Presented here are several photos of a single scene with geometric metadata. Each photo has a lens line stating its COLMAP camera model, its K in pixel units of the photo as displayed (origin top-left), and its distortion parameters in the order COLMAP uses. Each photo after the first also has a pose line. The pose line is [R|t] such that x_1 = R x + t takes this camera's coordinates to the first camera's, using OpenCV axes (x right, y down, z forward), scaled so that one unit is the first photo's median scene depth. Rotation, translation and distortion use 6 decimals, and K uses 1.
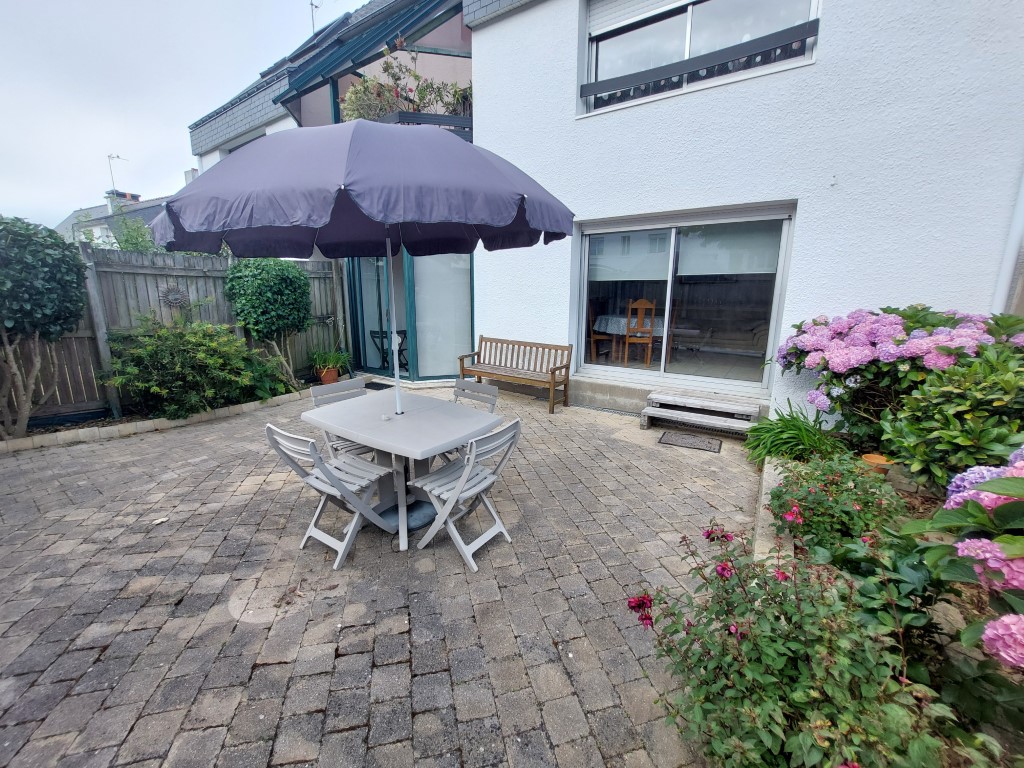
lens RADIAL K [[404.9, 0, 509.8], [0, 404.9, 380.1], [0, 0, 1]] dist [-0.021742, 0.001907]
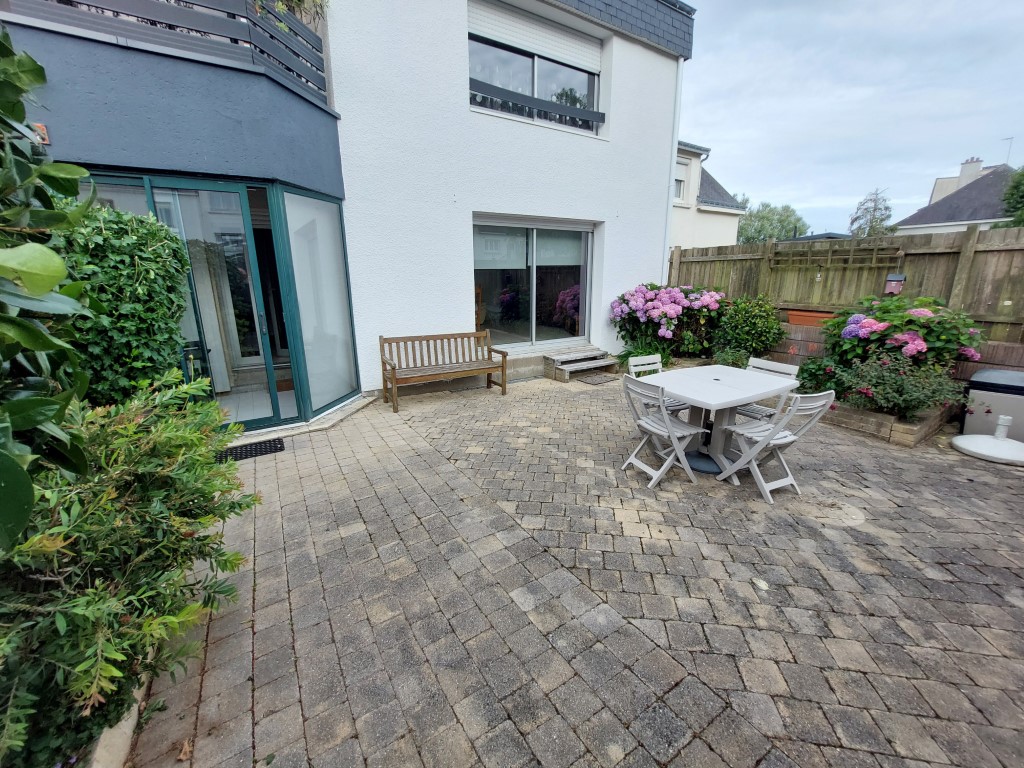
lens RADIAL K [[404.9, 0, 509.2], [0, 404.9, 381.8], [0, 0, 1]] dist [-0.021742, 0.001907]
pose [[0.414924, -0.235671, 0.878804, -1.021418], [0.200444, 0.965819, 0.164368, -0.154346], [-0.887502, 0.107951, 0.447980, 0.630623]]
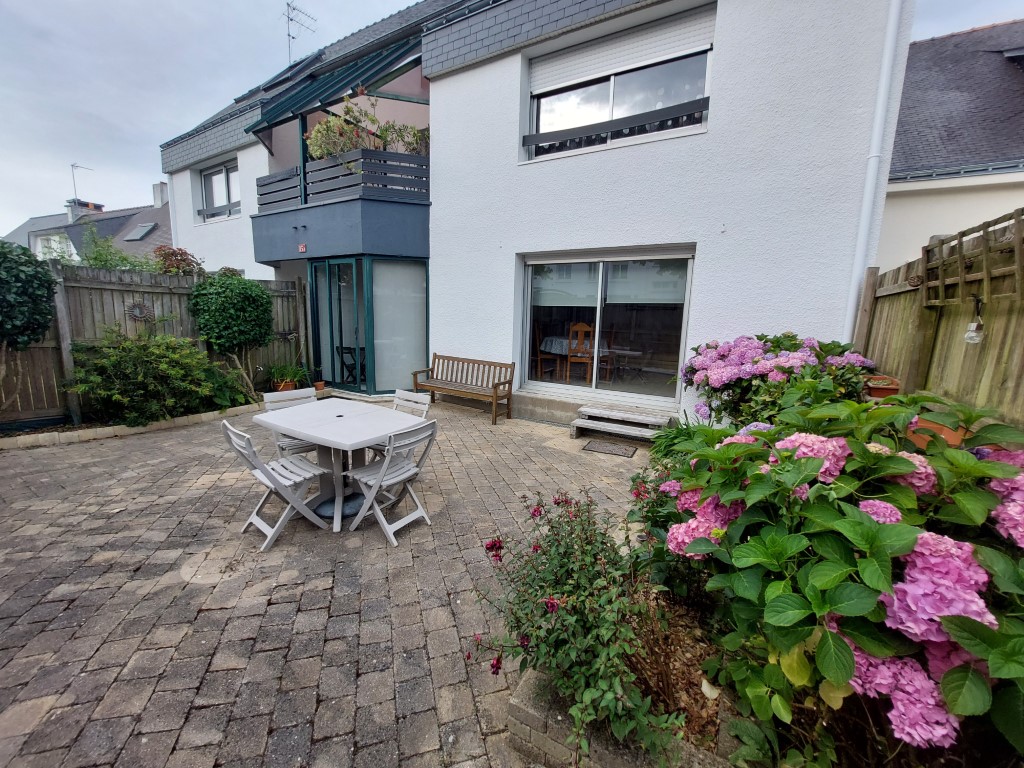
lens RADIAL K [[404.9, 0, 509.0], [0, 404.9, 380.8], [0, 0, 1]] dist [-0.021742, 0.001907]
pose [[0.997964, 0.013273, 0.062383, 0.090275], [-0.010361, 0.998852, -0.046775, 0.017795], [-0.062932, 0.046034, 0.996956, -0.128037]]
